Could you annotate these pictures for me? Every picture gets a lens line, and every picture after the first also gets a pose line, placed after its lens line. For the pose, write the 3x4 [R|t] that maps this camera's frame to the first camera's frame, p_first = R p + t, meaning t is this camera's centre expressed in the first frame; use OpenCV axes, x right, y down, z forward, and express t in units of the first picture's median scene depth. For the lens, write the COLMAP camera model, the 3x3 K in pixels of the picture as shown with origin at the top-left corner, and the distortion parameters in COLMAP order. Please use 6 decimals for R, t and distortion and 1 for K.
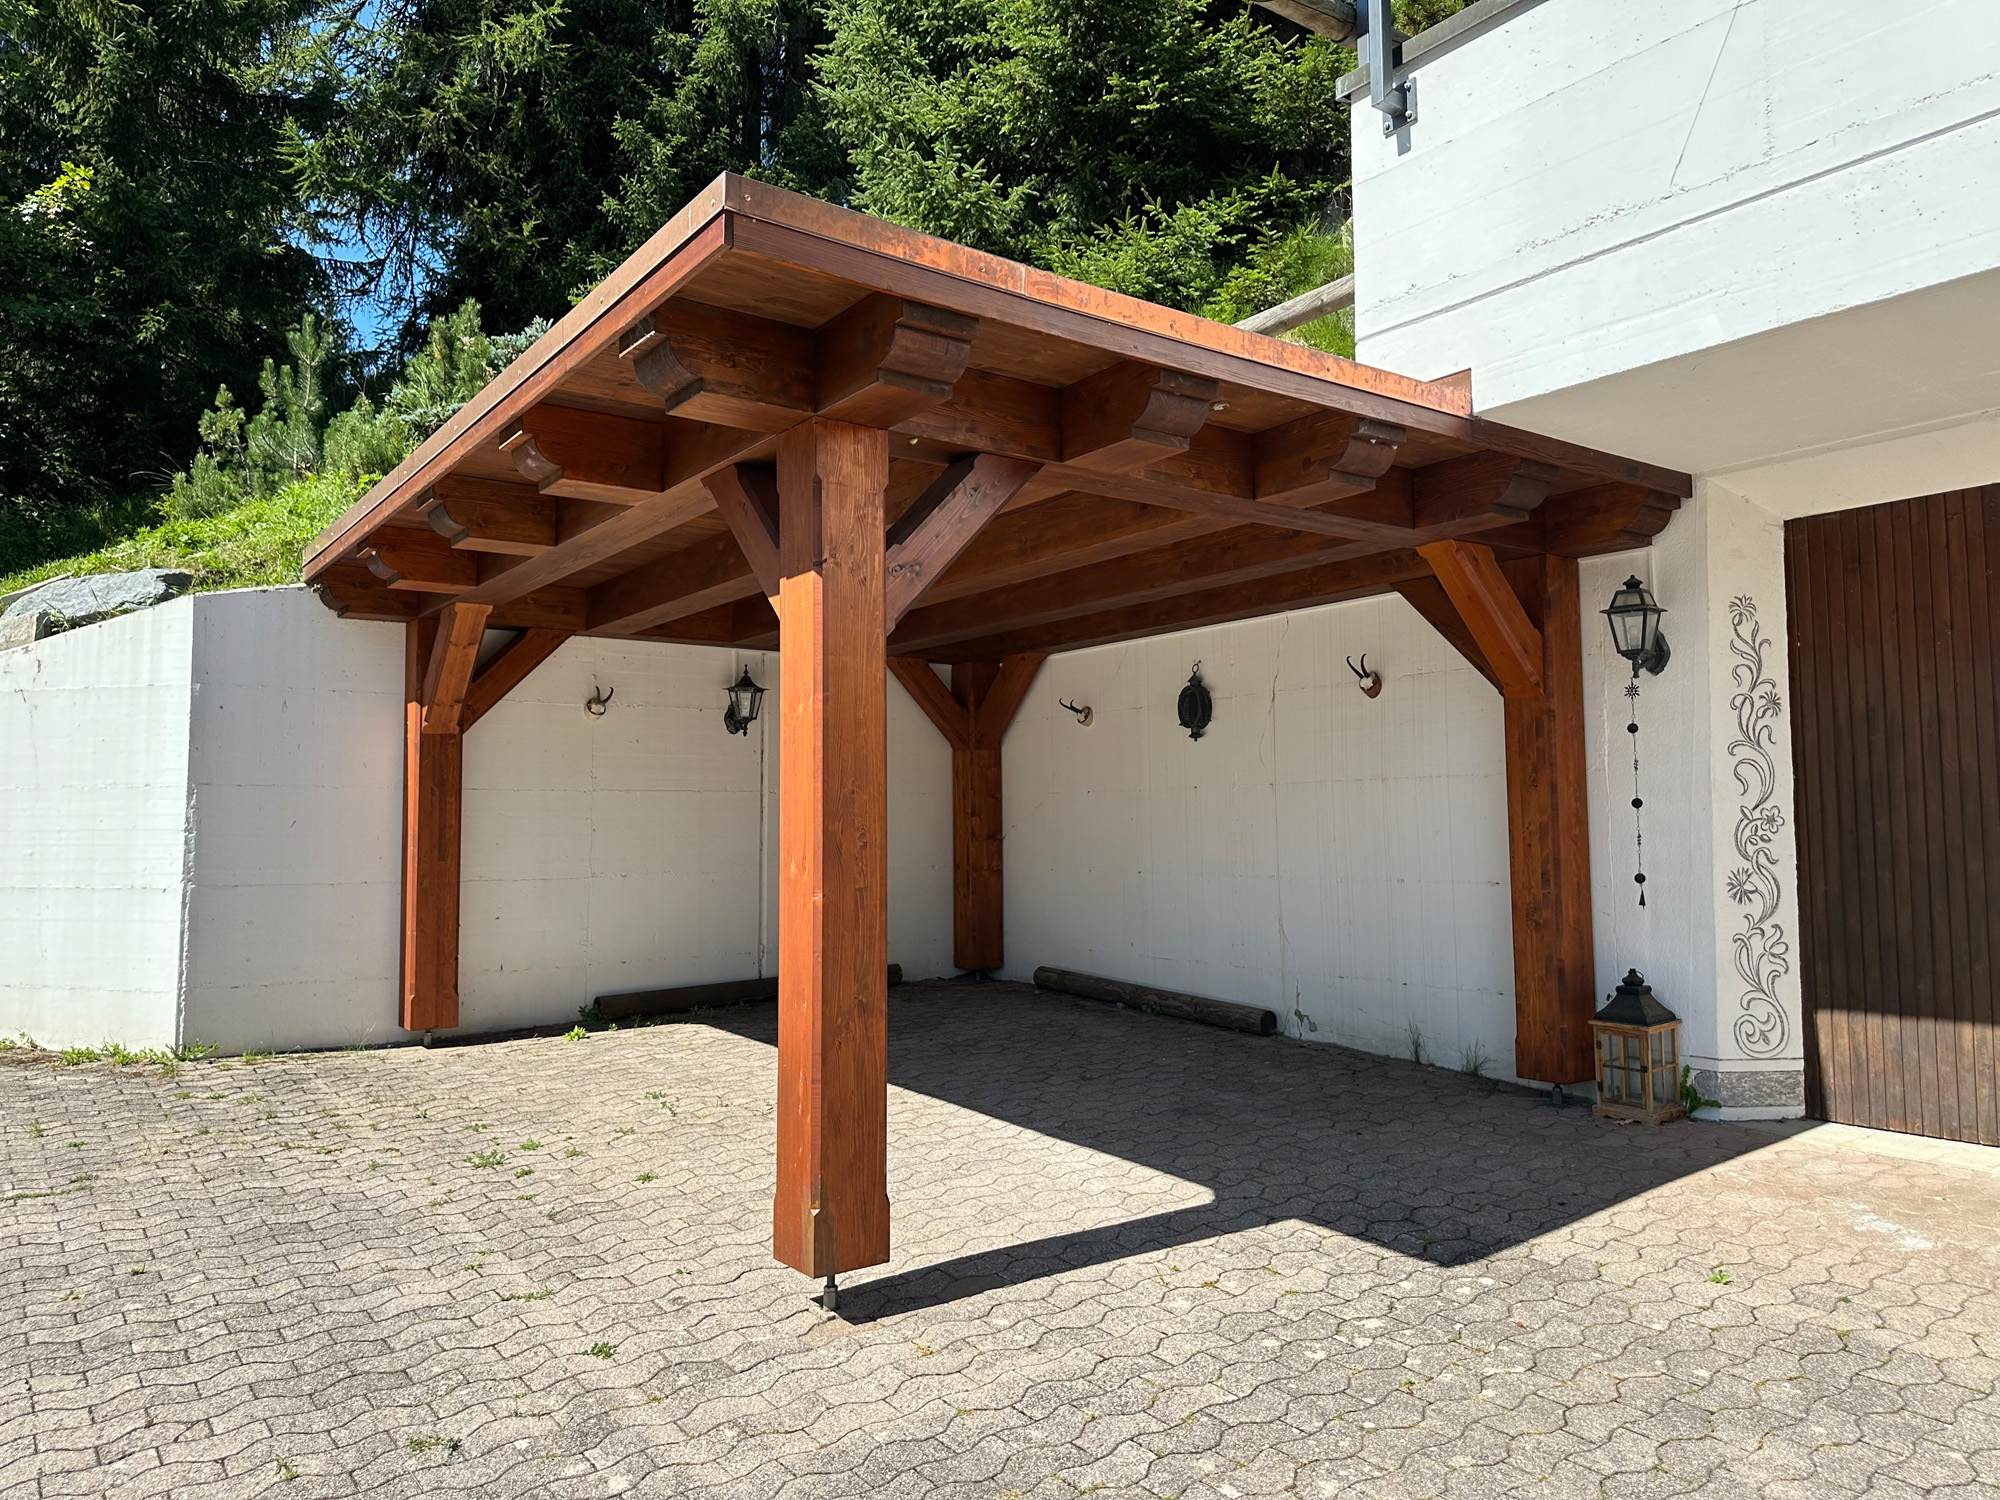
lens RADIAL K [[1398.5, 0, 1008.9], [0, 1398.5, 732.7], [0, 0, 1]] dist [0.093466, -0.143014]
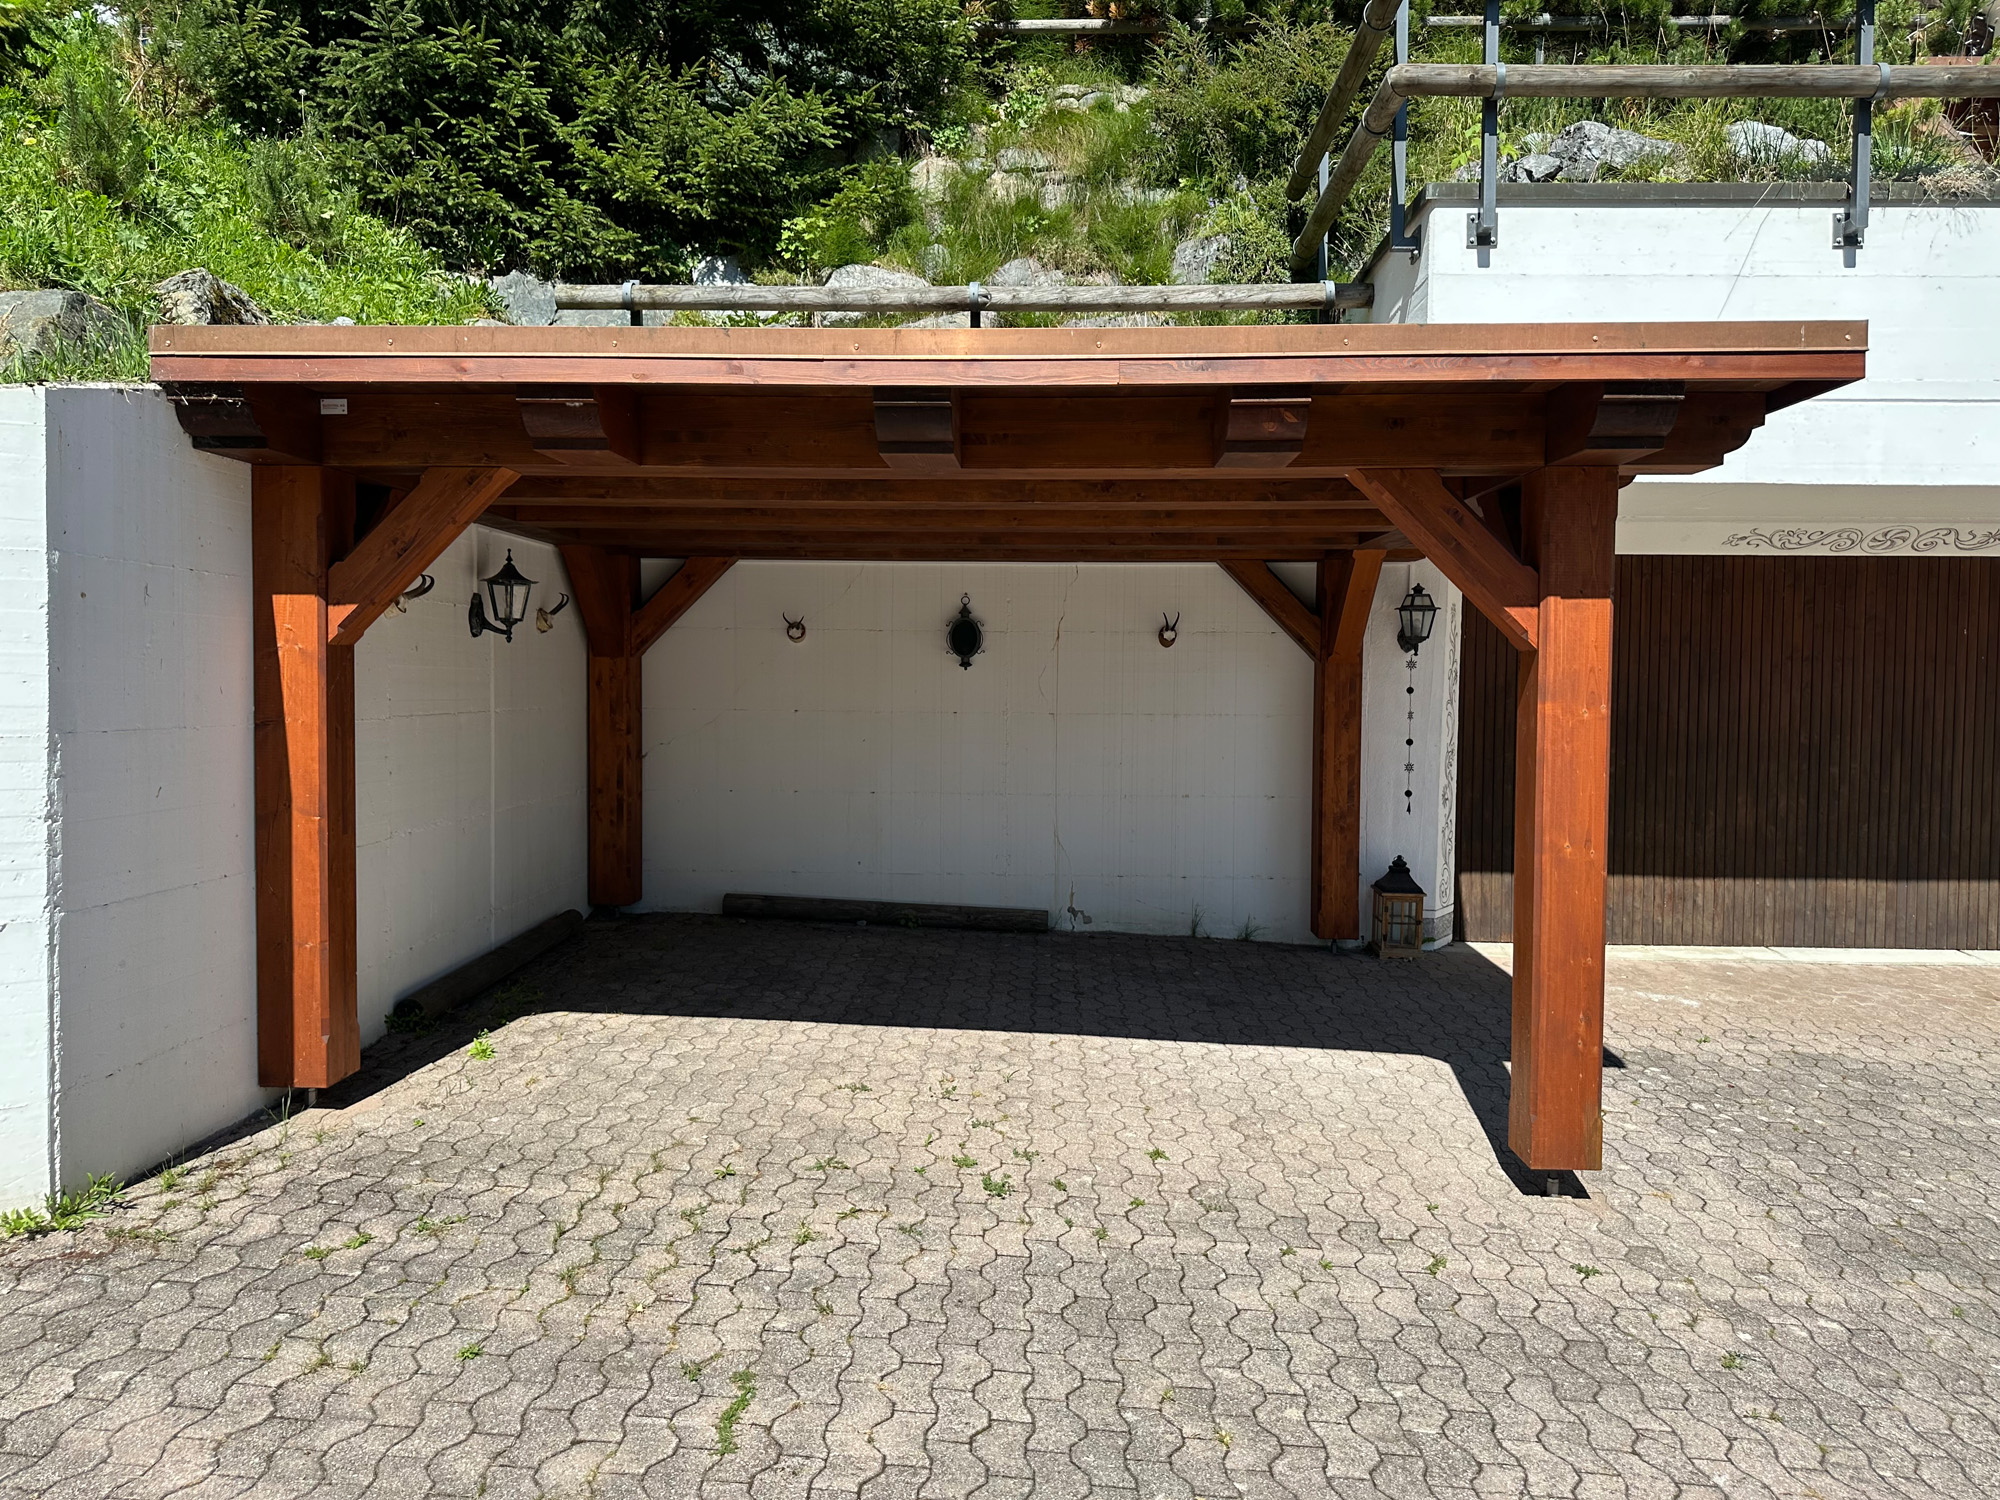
lens RADIAL K [[1392.5, 0, 1009.7], [0, 1392.5, 738.8], [0, 0, 1]] dist [0.107486, -0.136290]
pose [[0.616994, -0.018670, 0.786746, -0.945011], [-0.070008, 0.994453, 0.078502, -0.037875], [-0.783847, -0.103514, 0.612265, 0.443472]]
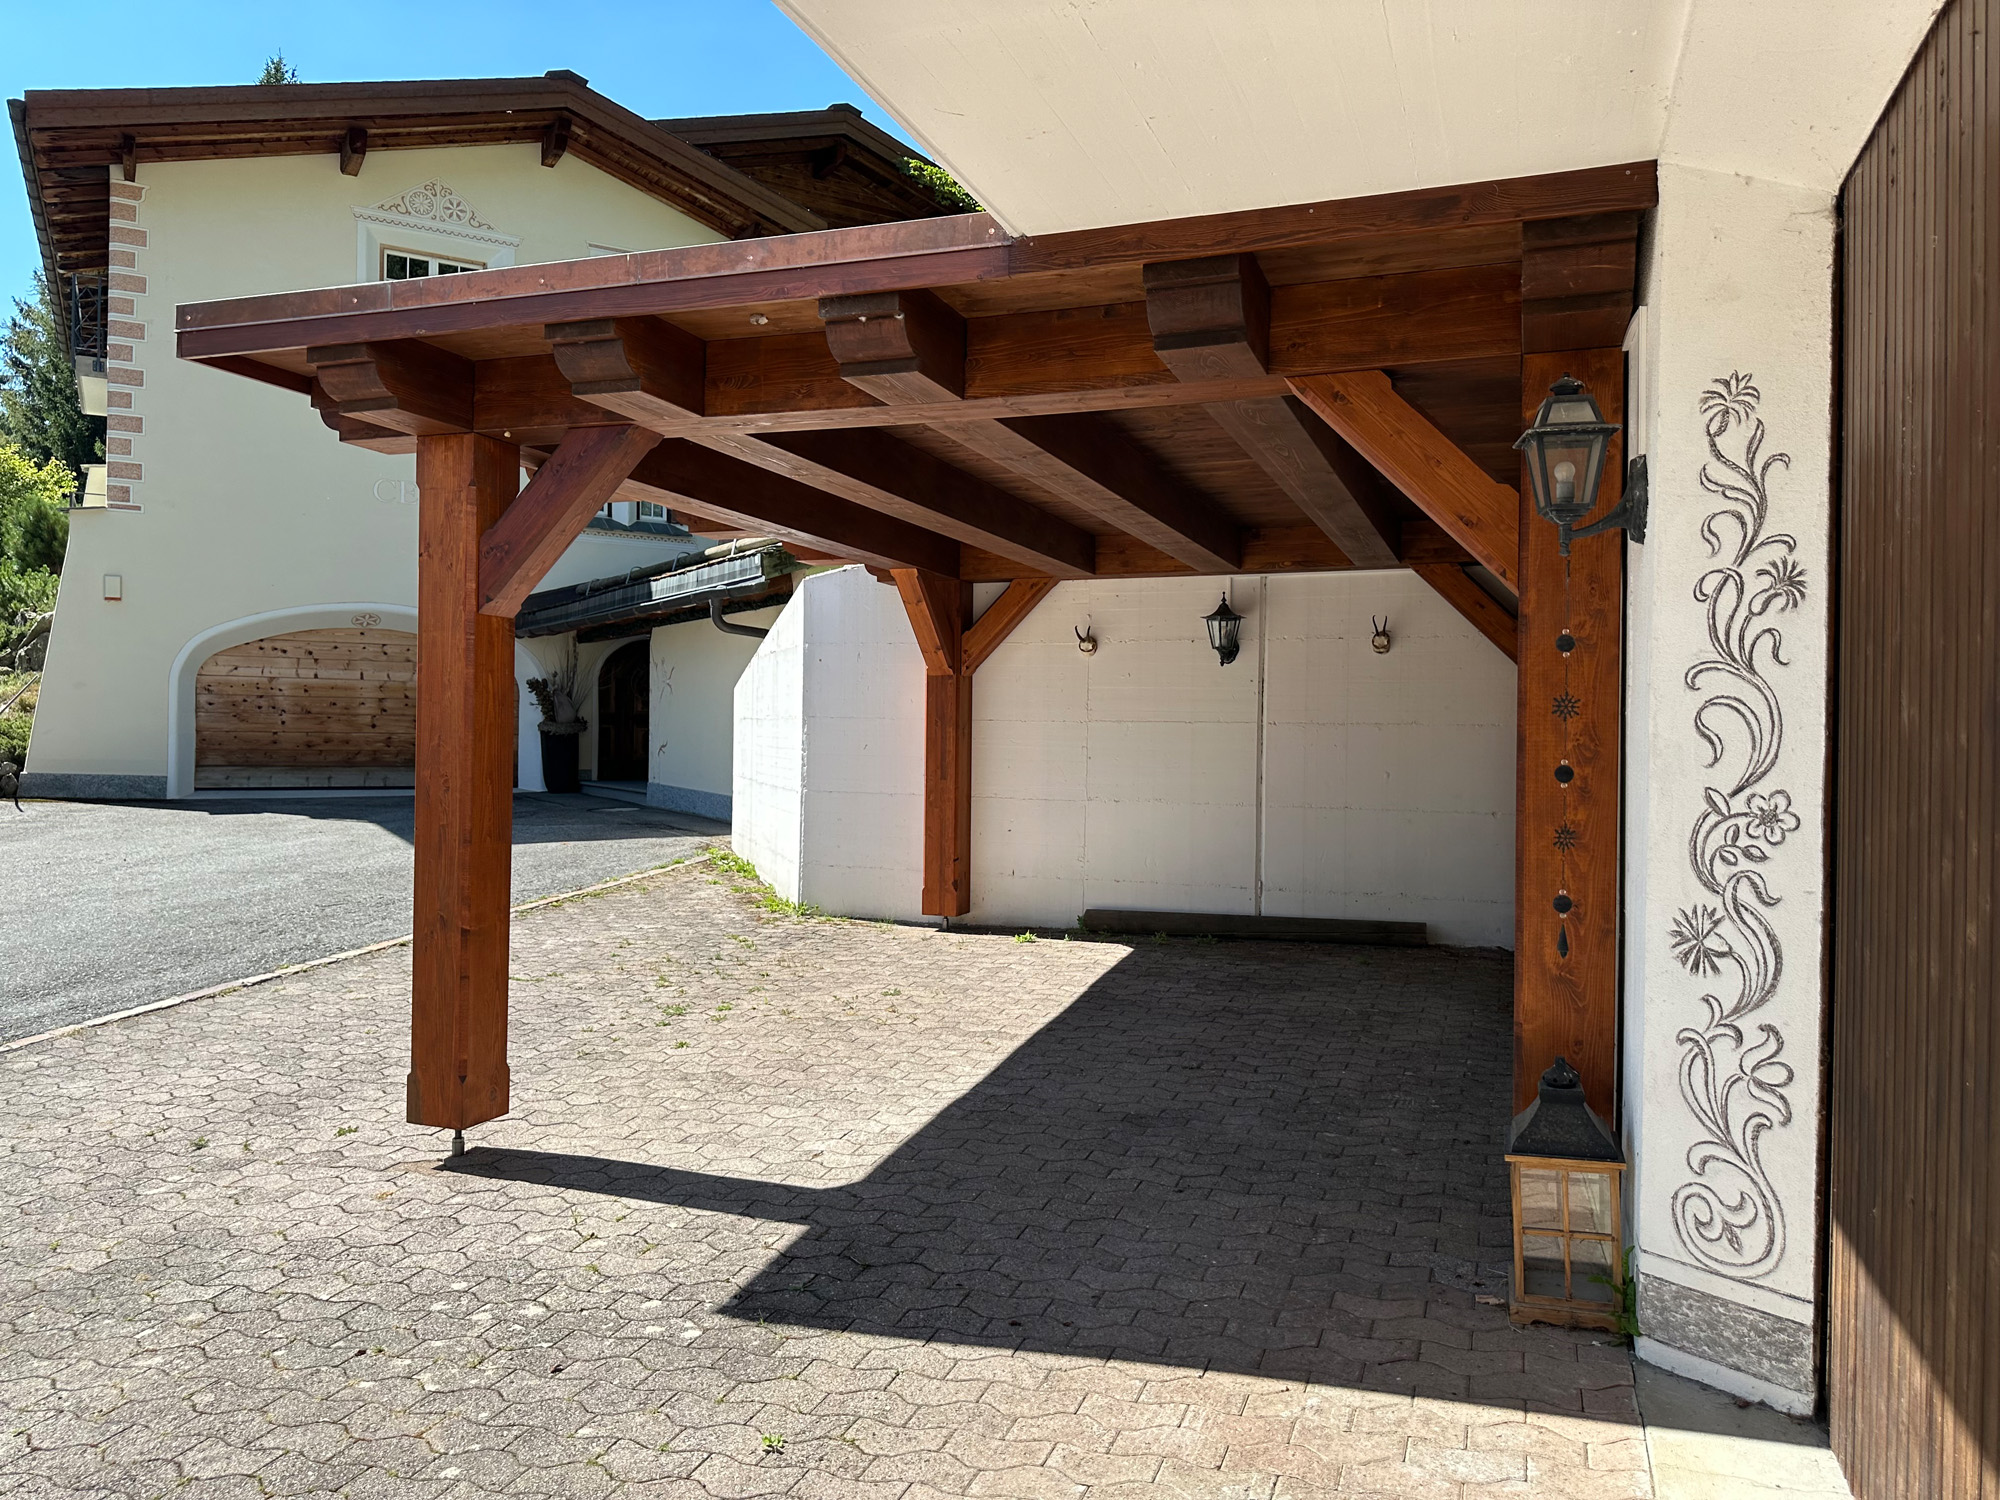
lens RADIAL K [[1409.4, 0, 1006.0], [0, 1409.4, 735.1], [0, 0, 1]] dist [0.064853, -0.086987]
pose [[0.550180, 0.016575, -0.834882, 0.805176], [0.040873, 0.998070, 0.046750, -0.002284], [0.834045, -0.059845, 0.548441, 0.499437]]
